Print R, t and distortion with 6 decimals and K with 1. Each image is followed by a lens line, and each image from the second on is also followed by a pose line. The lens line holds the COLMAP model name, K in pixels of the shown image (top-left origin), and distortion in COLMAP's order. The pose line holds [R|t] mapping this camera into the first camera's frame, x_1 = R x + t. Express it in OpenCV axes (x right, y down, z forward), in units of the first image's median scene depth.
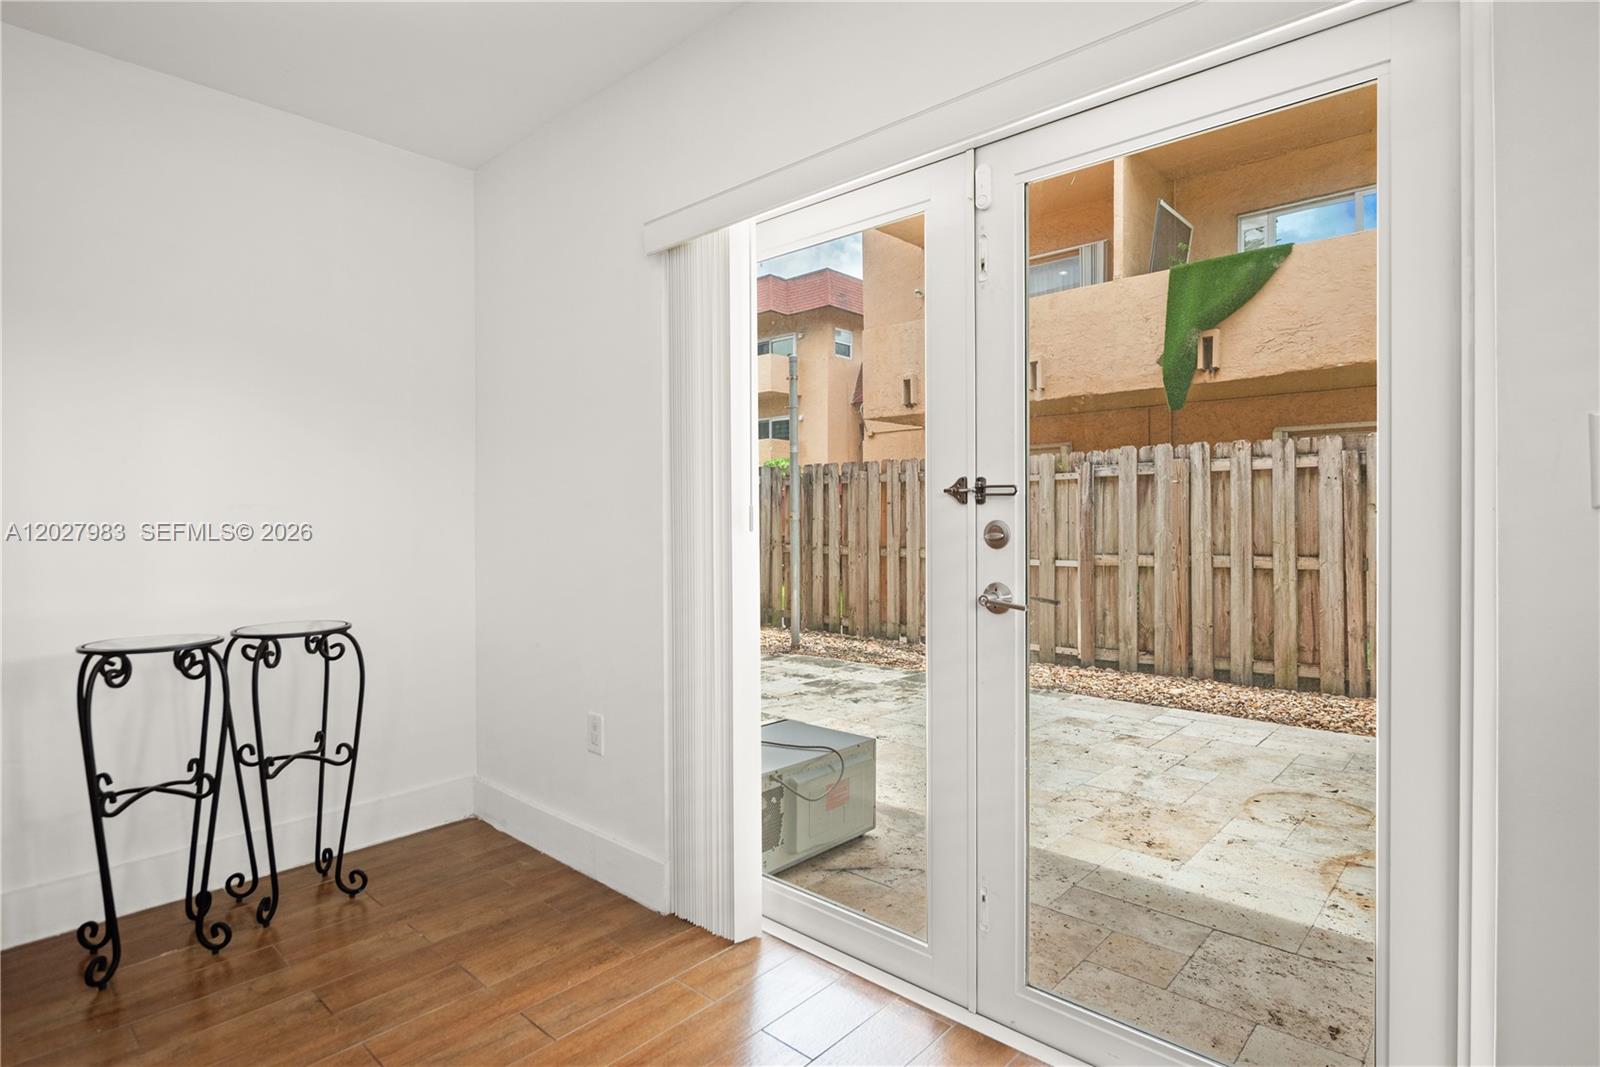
lens RADIAL K [[802.0, 0, 790.5], [0, 802.0, 513.4], [0, 0, 1]] dist [0.001906, 0.000037]
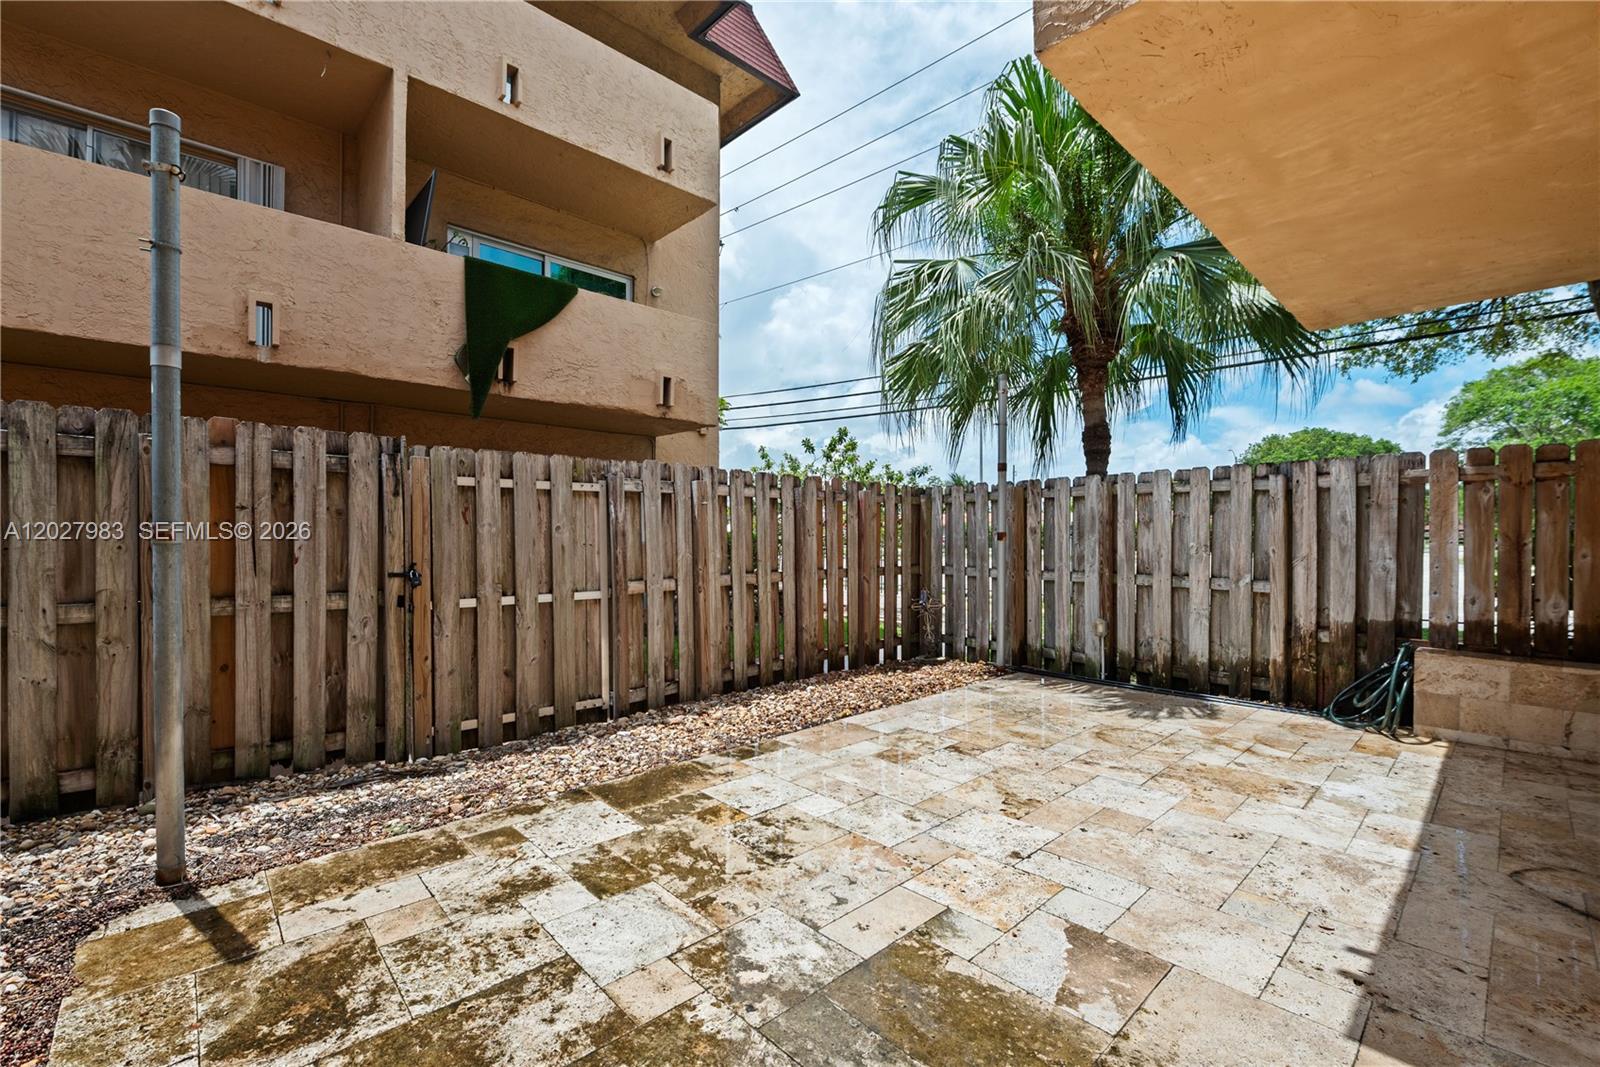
lens RADIAL K [[697.4, 0, 756.1], [0, 697.4, 528.5], [0, 0, 1]] dist [-0.002719, -0.000586]
pose [[0.083424, 0.012935, 0.996430, -0.365730], [-0.011963, 0.999857, -0.011978, 0.001719], [-0.996442, -0.010921, 0.083567, 0.831904]]
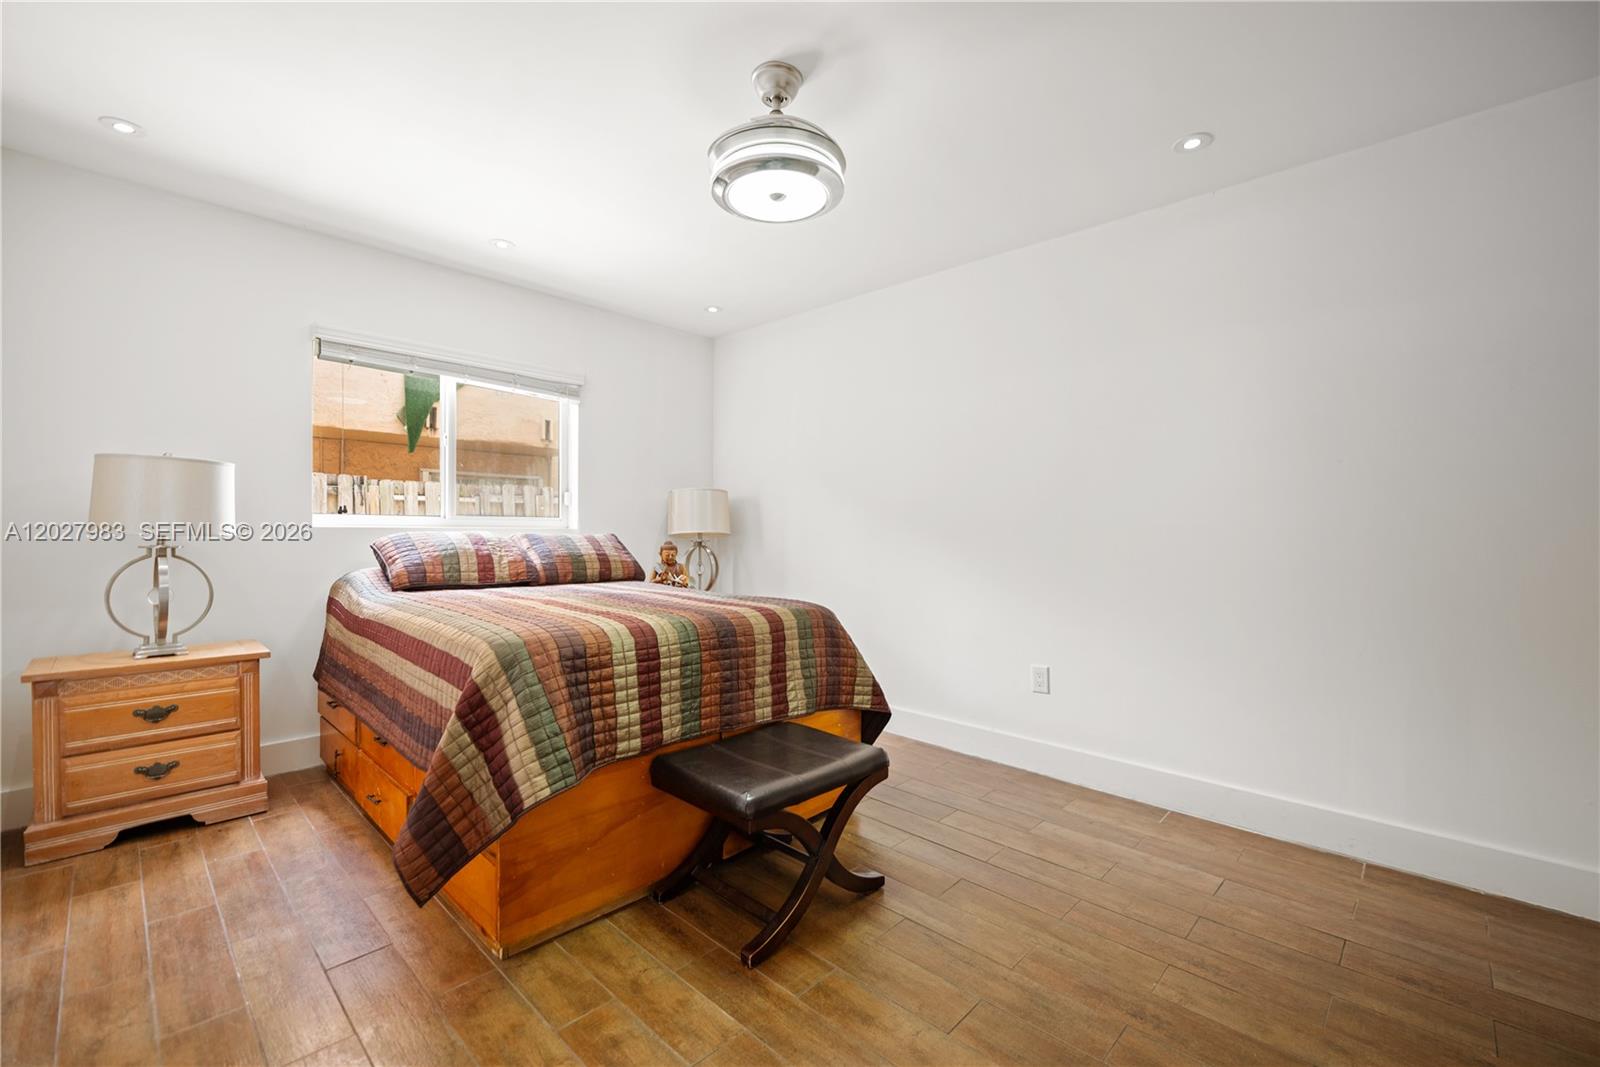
lens RADIAL K [[700.9, 0, 793.8], [0, 700.9, 538.4], [0, 0, 1]] dist [-0.001817, -0.000435]
pose [[-0.004125, -0.007556, 0.999963, -1.051621], [-0.017391, 0.999821, 0.007483, 0.005868], [-0.999840, -0.017360, -0.004256, 0.423046]]
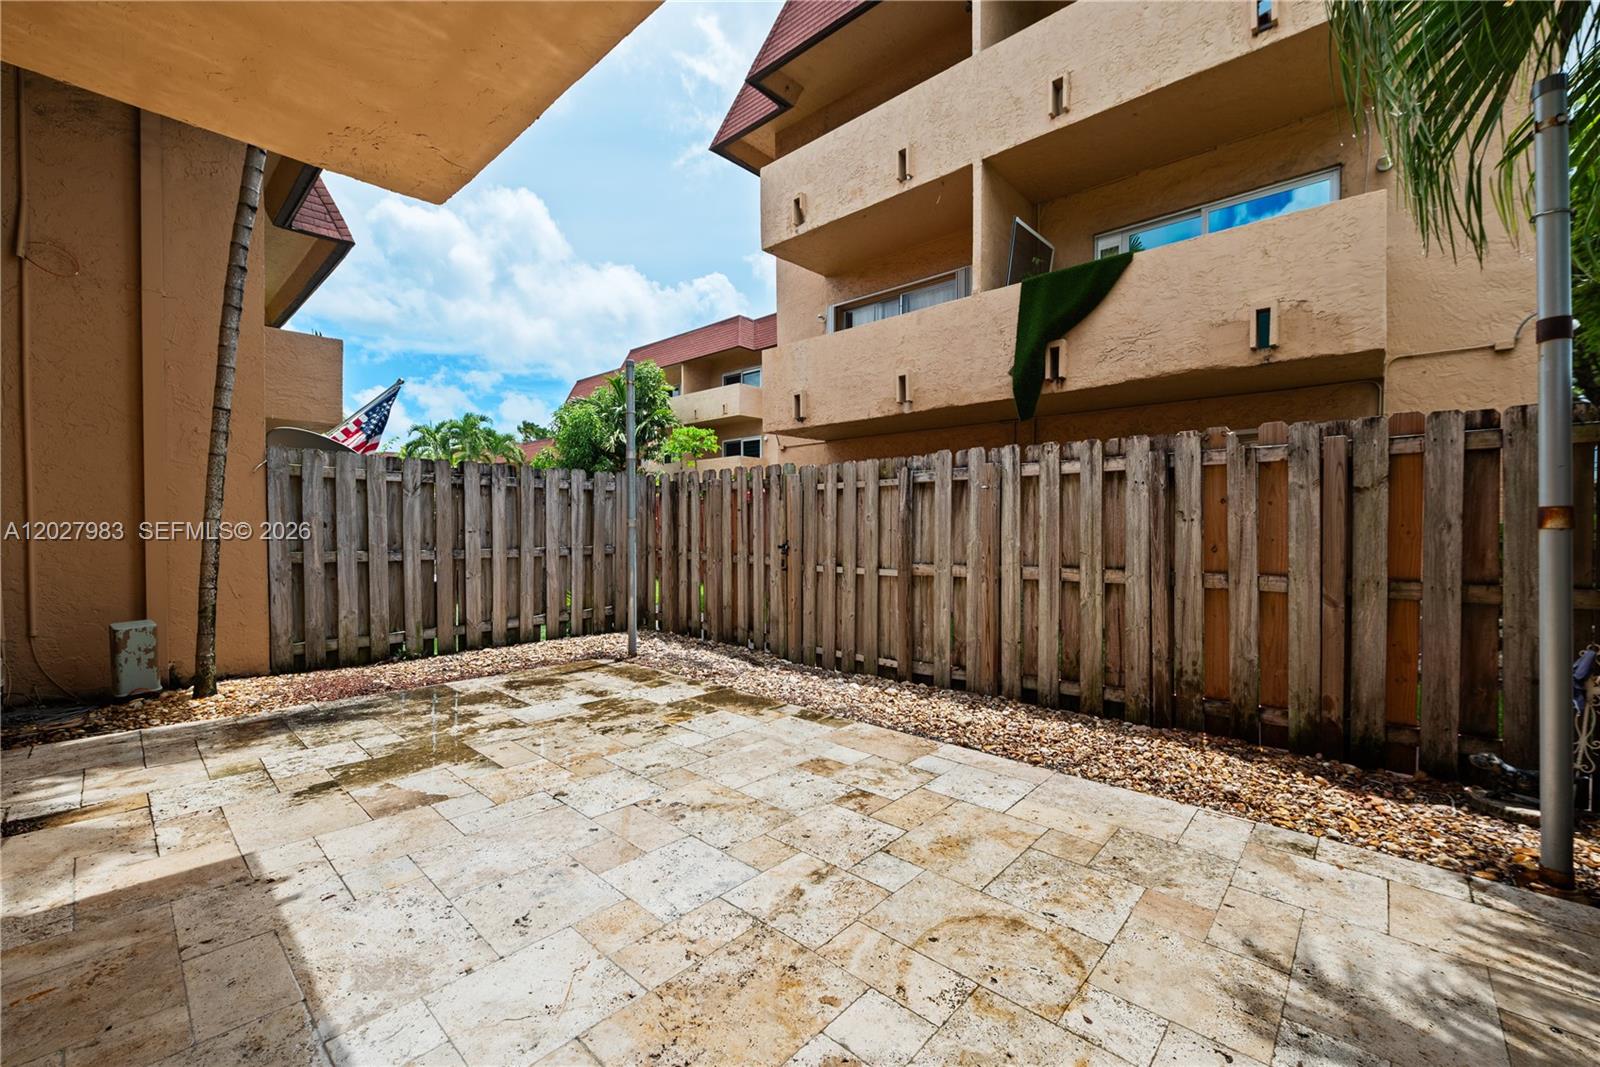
lens RADIAL K [[644.1, 0, 800.7], [0, 644.1, 524.4], [0, 0, 1]] dist [-0.002354, 0.000029]
pose [[0.999943, 0.001026, 0.010664, 0.247196], [-0.001117, 0.999963, 0.008569, -0.002369], [-0.010655, -0.008581, 0.999906, 0.241039]]
